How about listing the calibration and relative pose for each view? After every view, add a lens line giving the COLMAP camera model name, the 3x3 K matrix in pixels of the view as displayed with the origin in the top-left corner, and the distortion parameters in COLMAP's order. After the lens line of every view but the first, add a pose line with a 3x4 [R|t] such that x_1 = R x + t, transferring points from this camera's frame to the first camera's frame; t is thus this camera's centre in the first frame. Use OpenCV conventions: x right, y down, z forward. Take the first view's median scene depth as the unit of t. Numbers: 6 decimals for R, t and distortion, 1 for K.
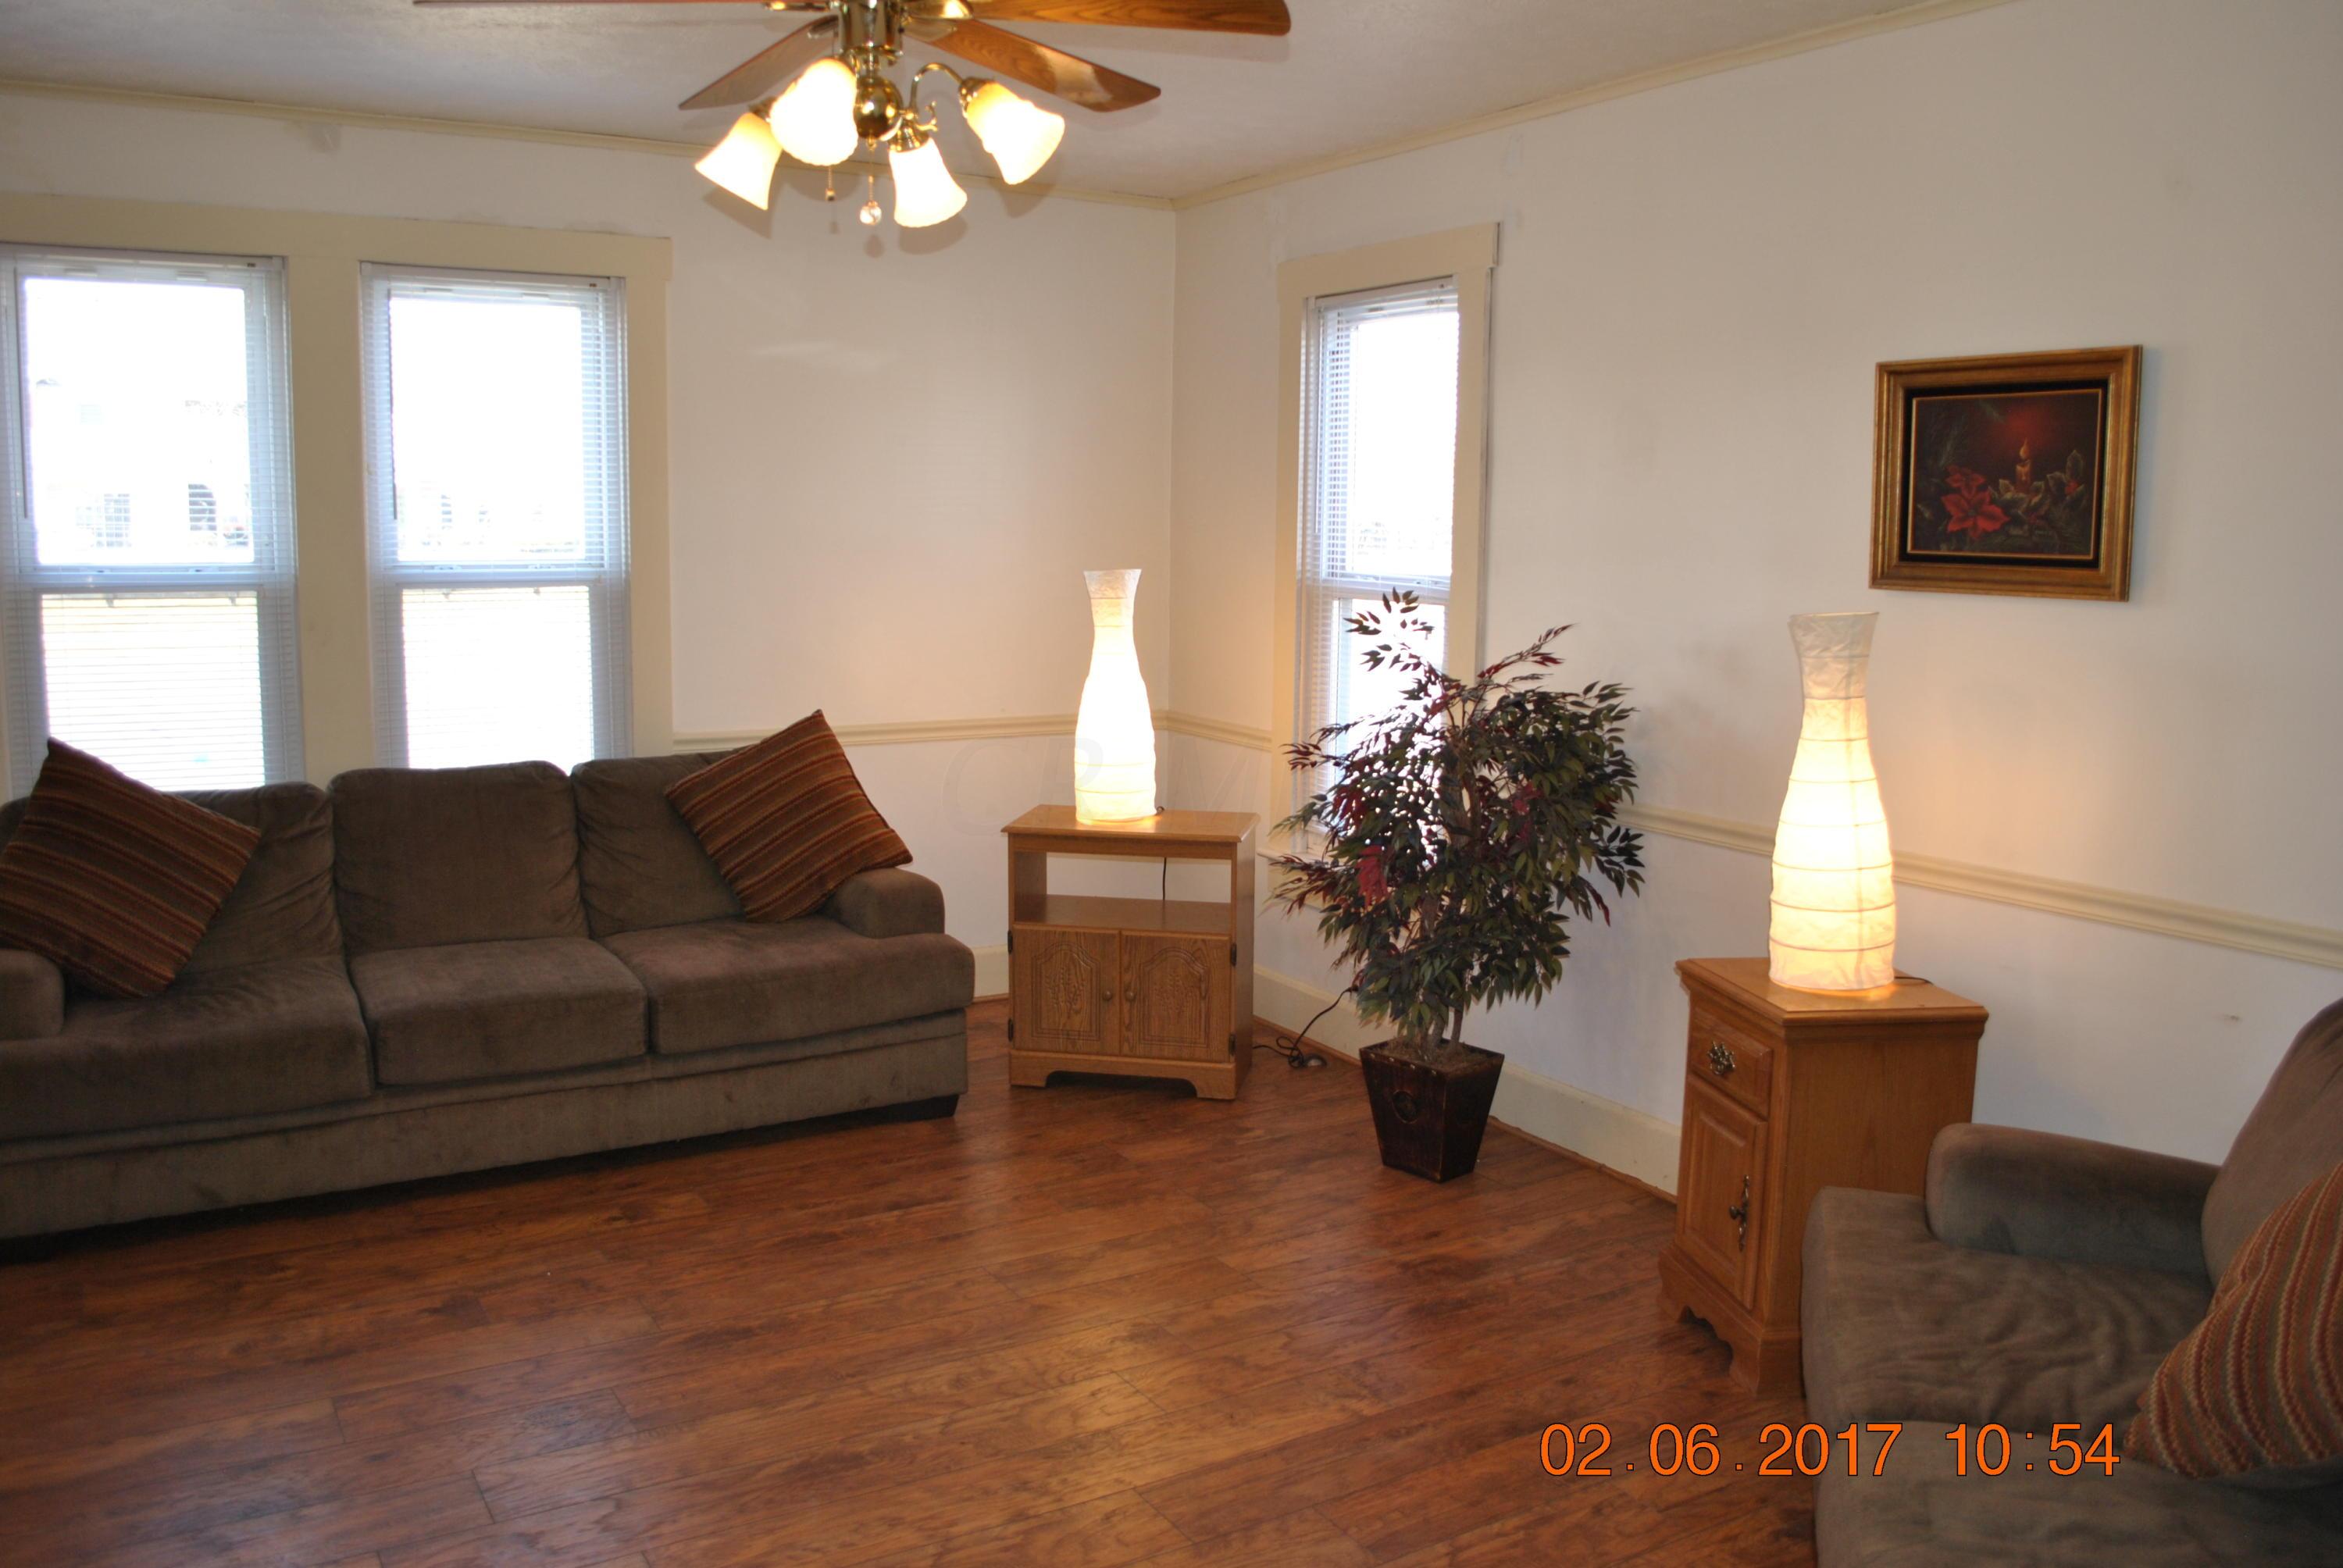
lens RADIAL K [[1849.8, 0, 1172.0], [0, 1849.8, 776.5], [0, 0, 1]] dist [-0.084991, 0.013961]
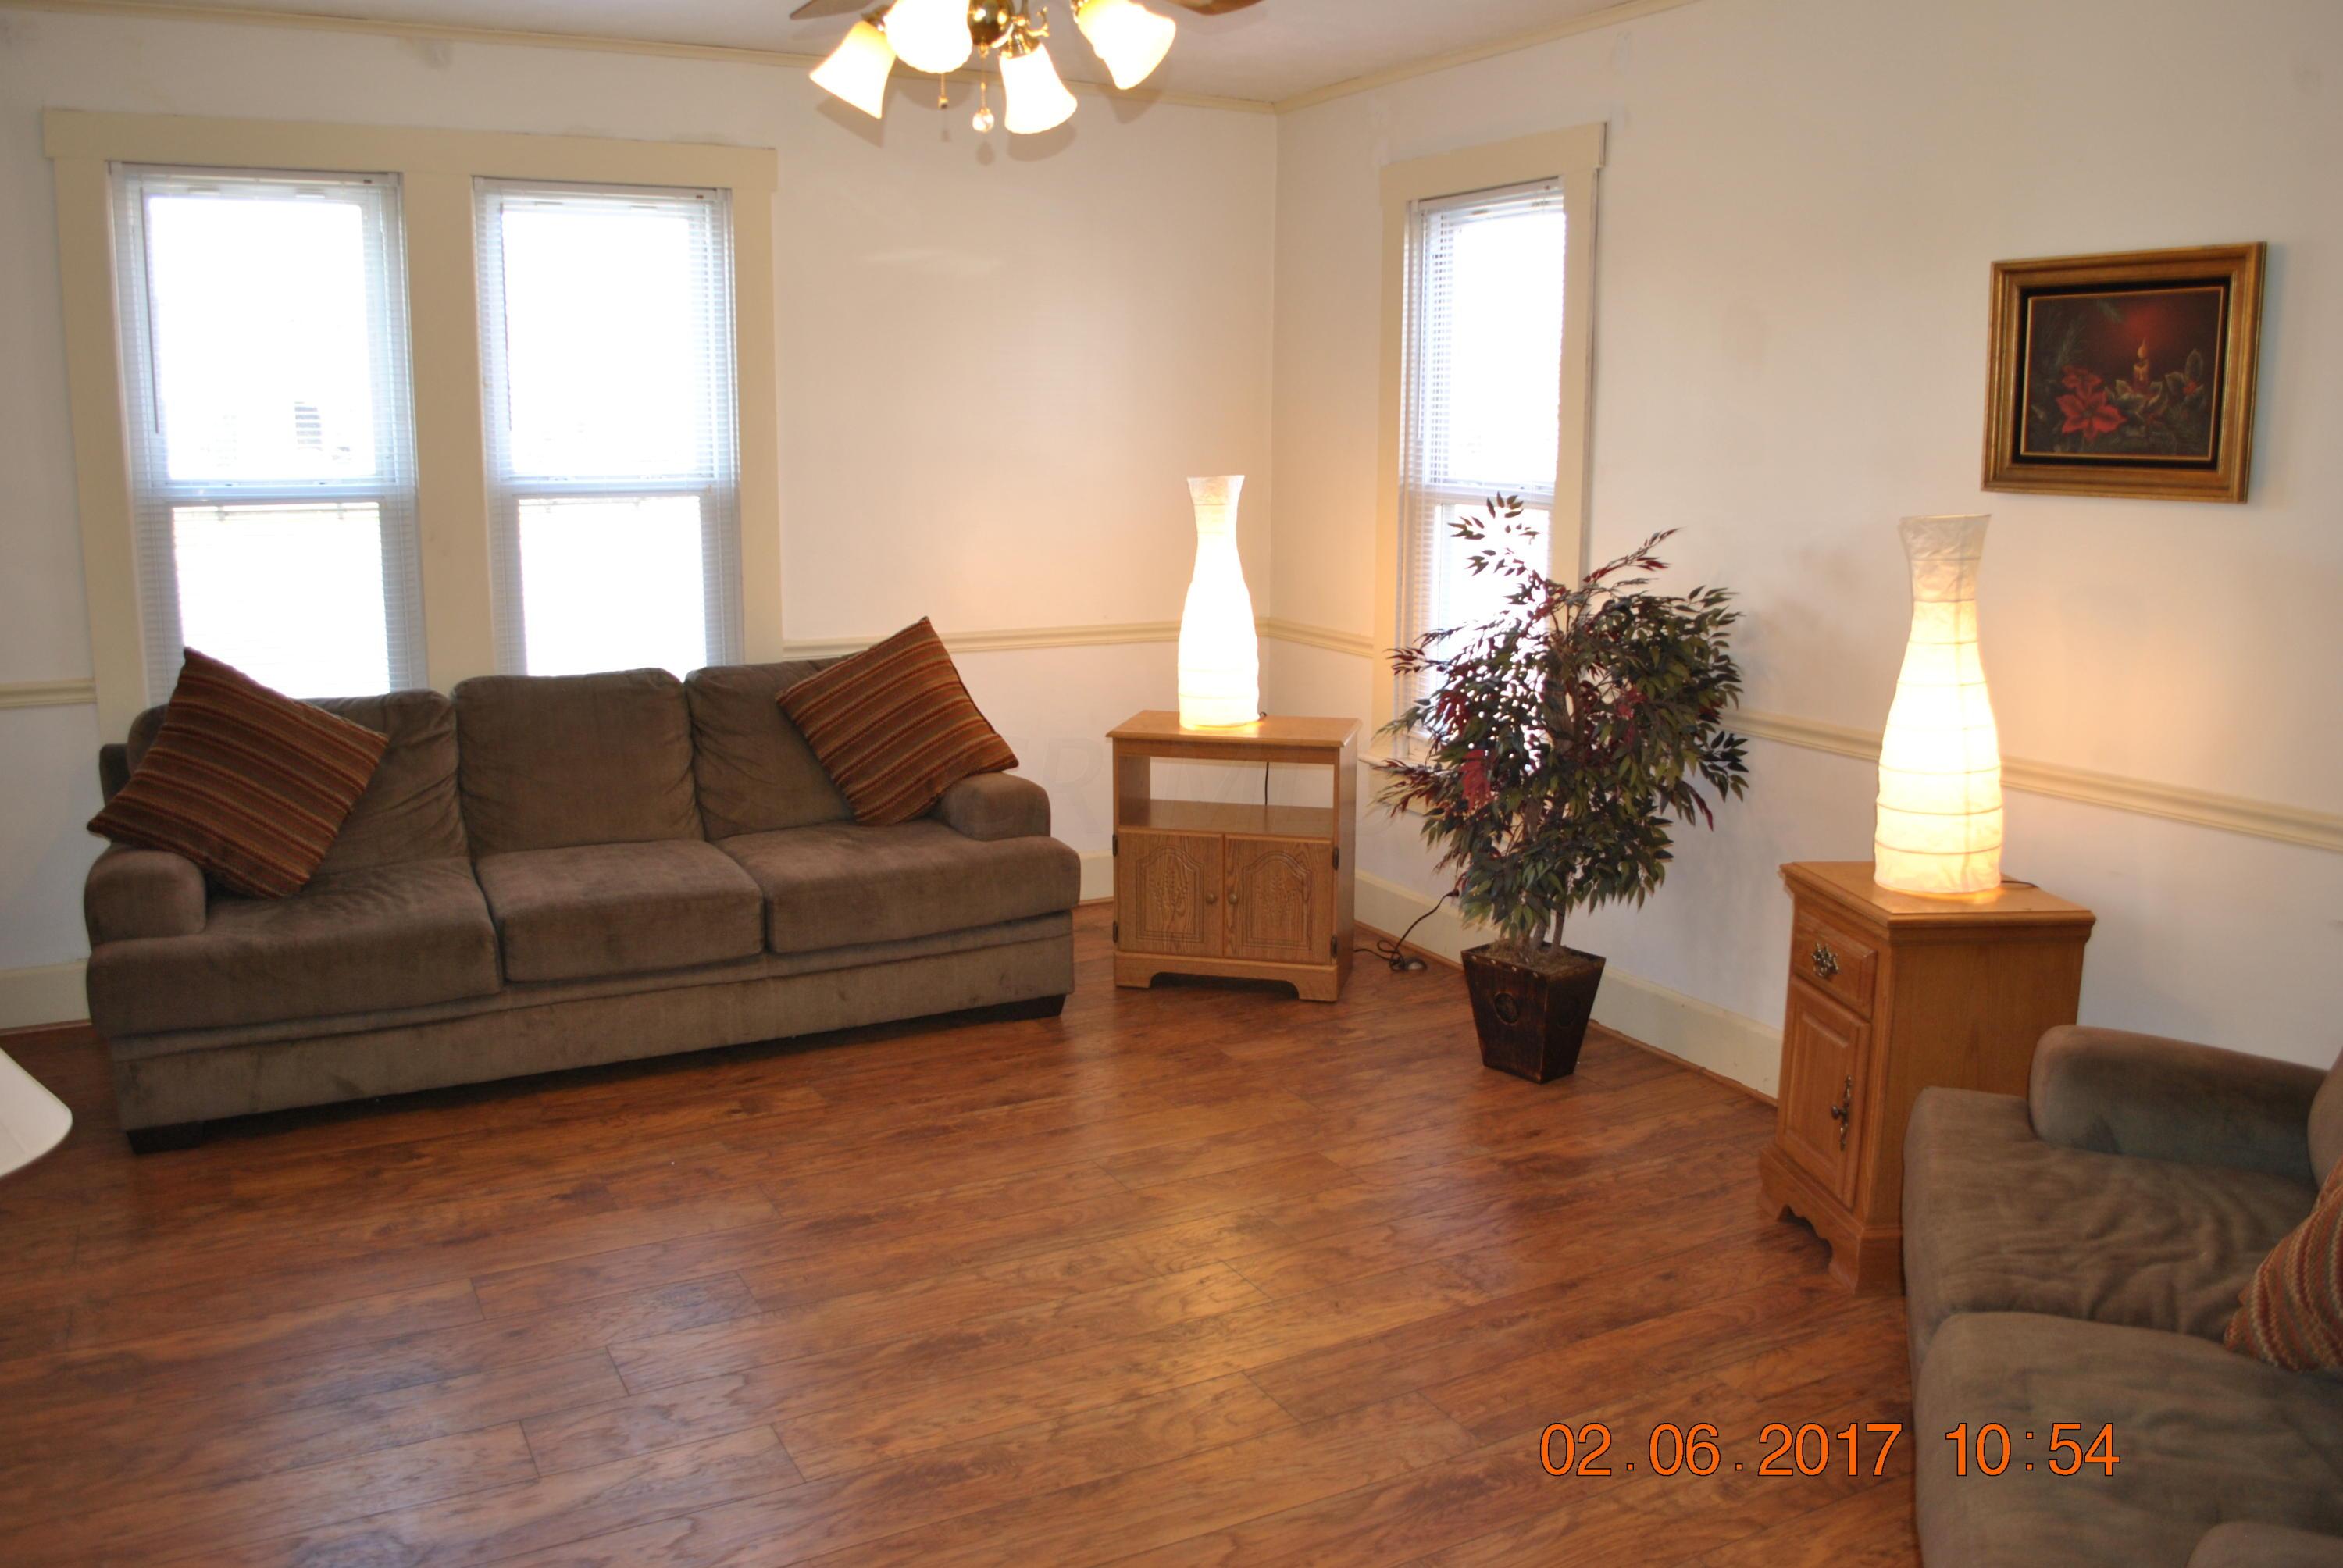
lens RADIAL K [[1849.8, 0, 1171.5], [0, 1849.8, 775.2], [0, 0, 1]] dist [-0.084991, 0.013961]
pose [[0.998706, 0.001465, -0.050835, -0.006195], [0.000937, 0.998885, 0.047208, 0.003877], [0.050847, -0.047194, 0.997591, -0.011972]]
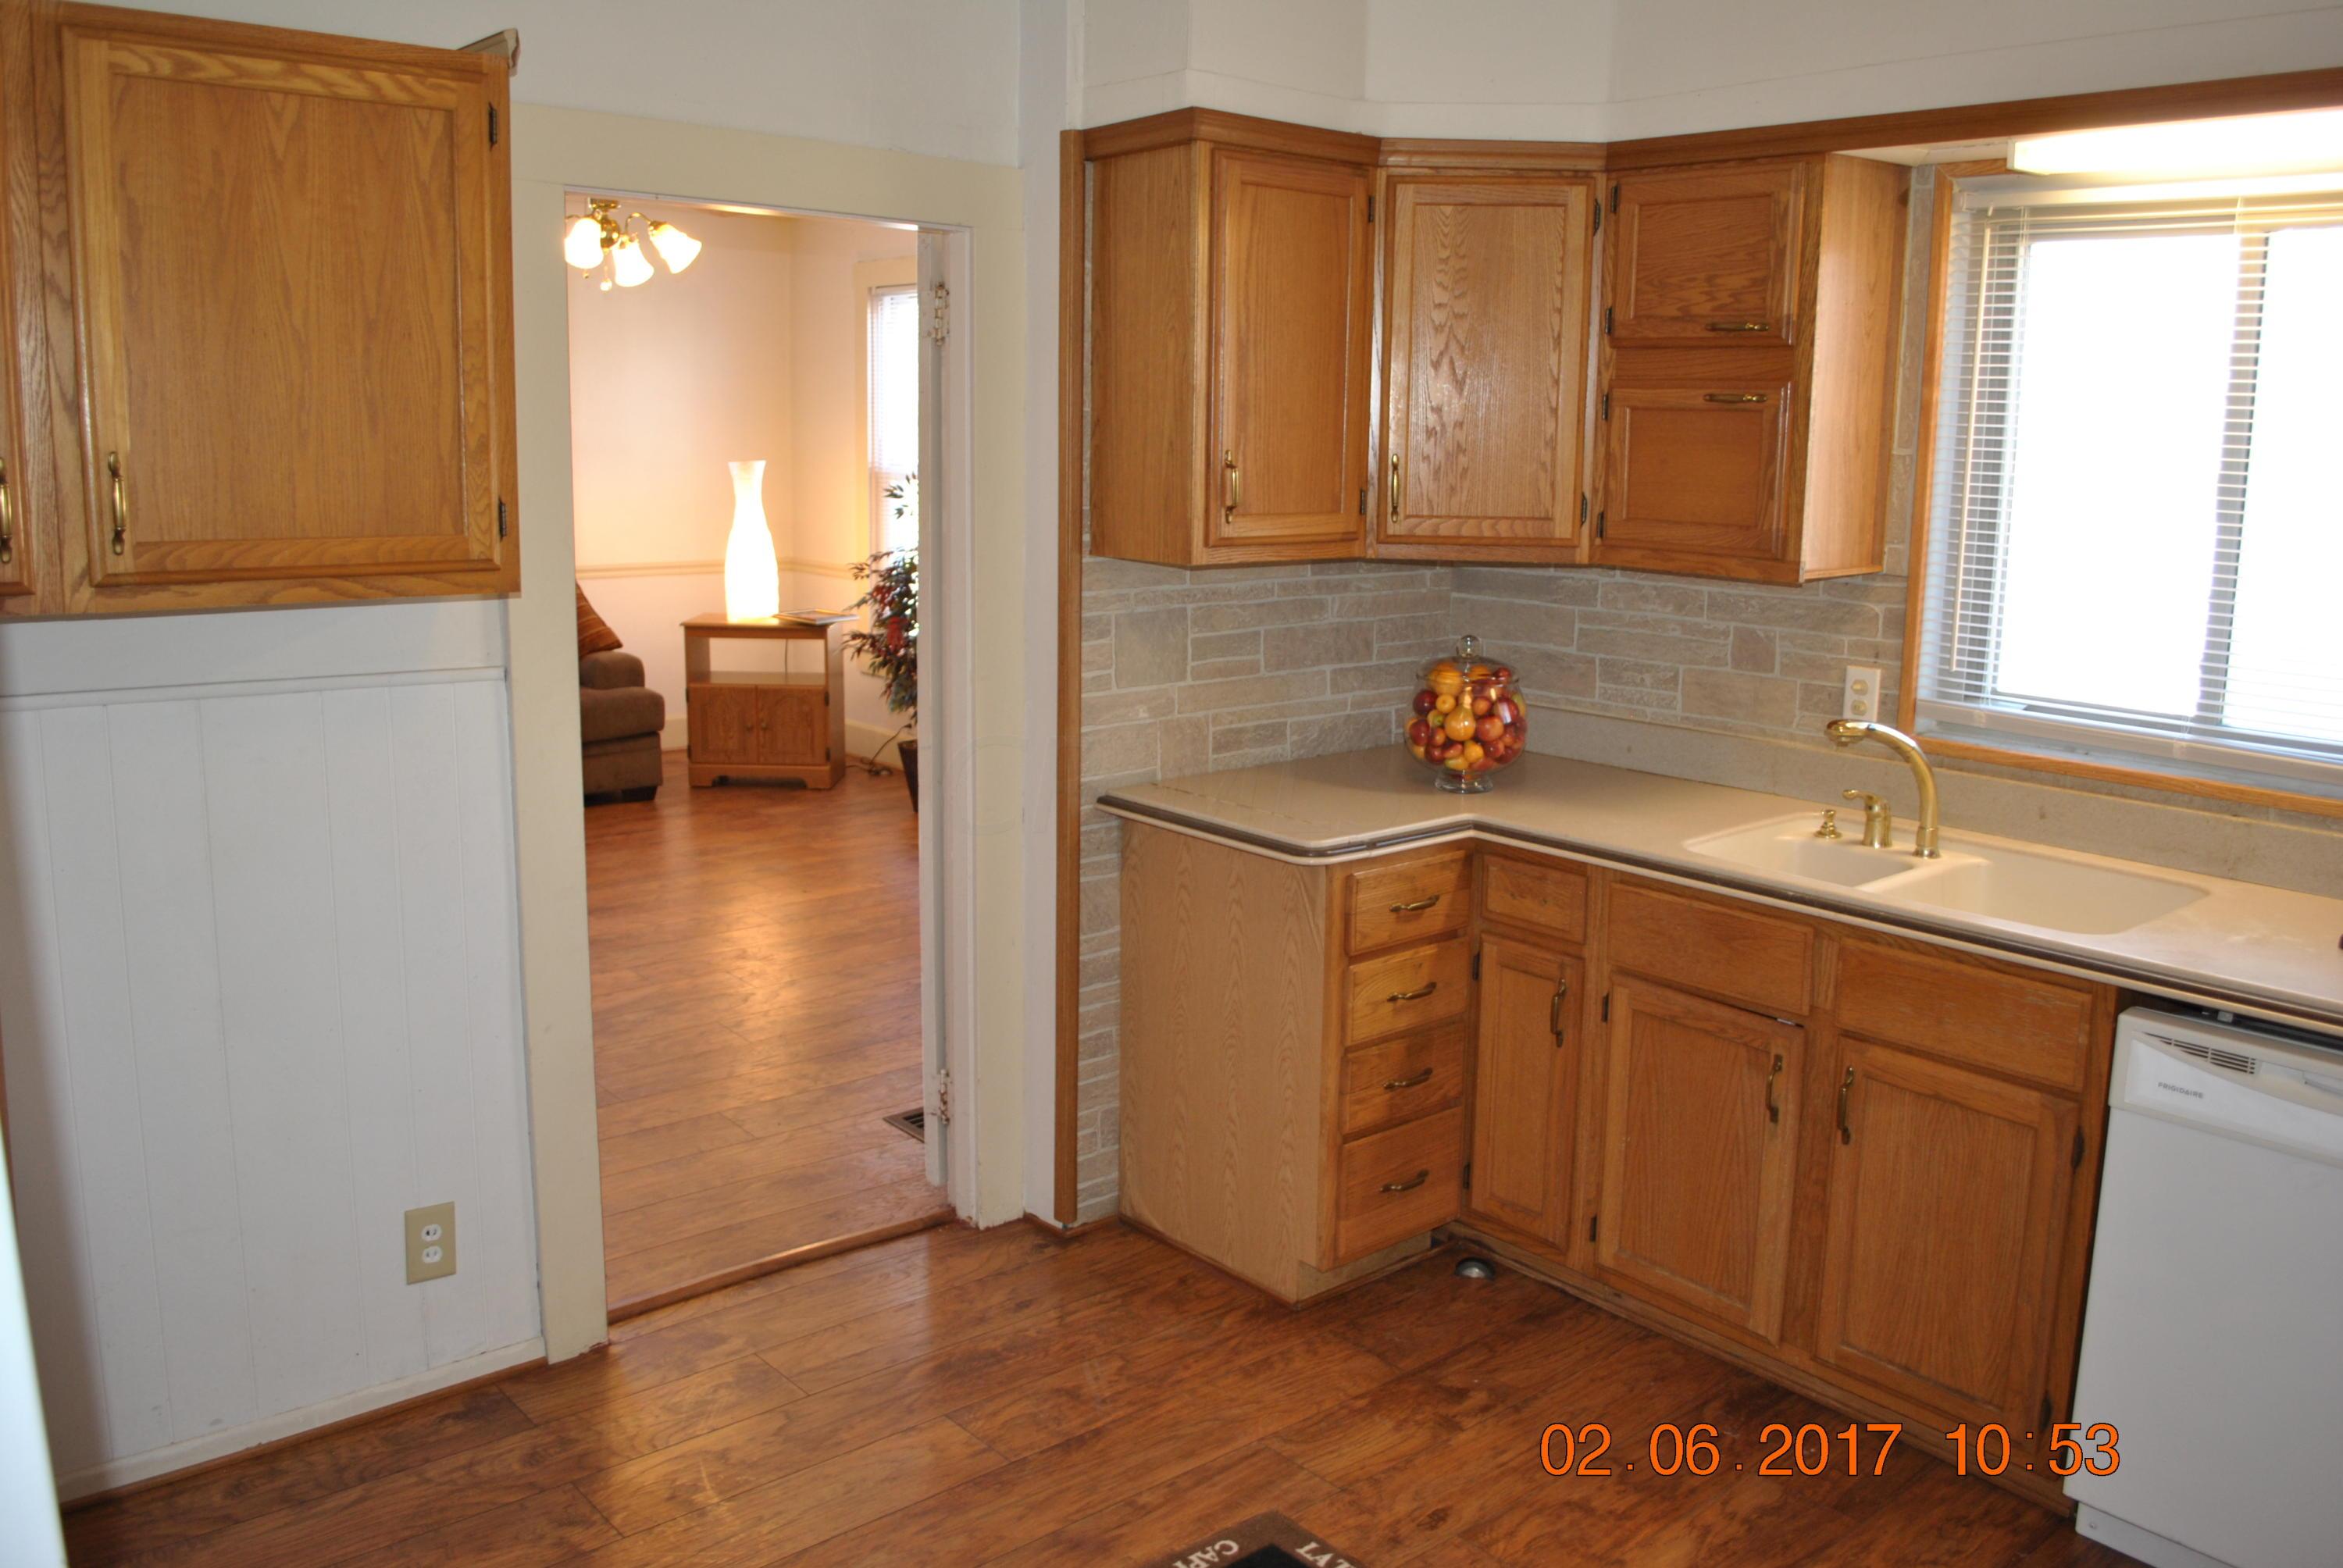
lens RADIAL K [[1849.8, 0, 1183.4], [0, 1849.8, 780.6], [0, 0, 1]] dist [-0.084991, 0.013961]
pose [[0.984980, -0.024542, 0.170914, 0.076652], [0.015571, 0.998440, 0.053627, 0.105026], [-0.171964, -0.050160, 0.983825, -0.796423]]
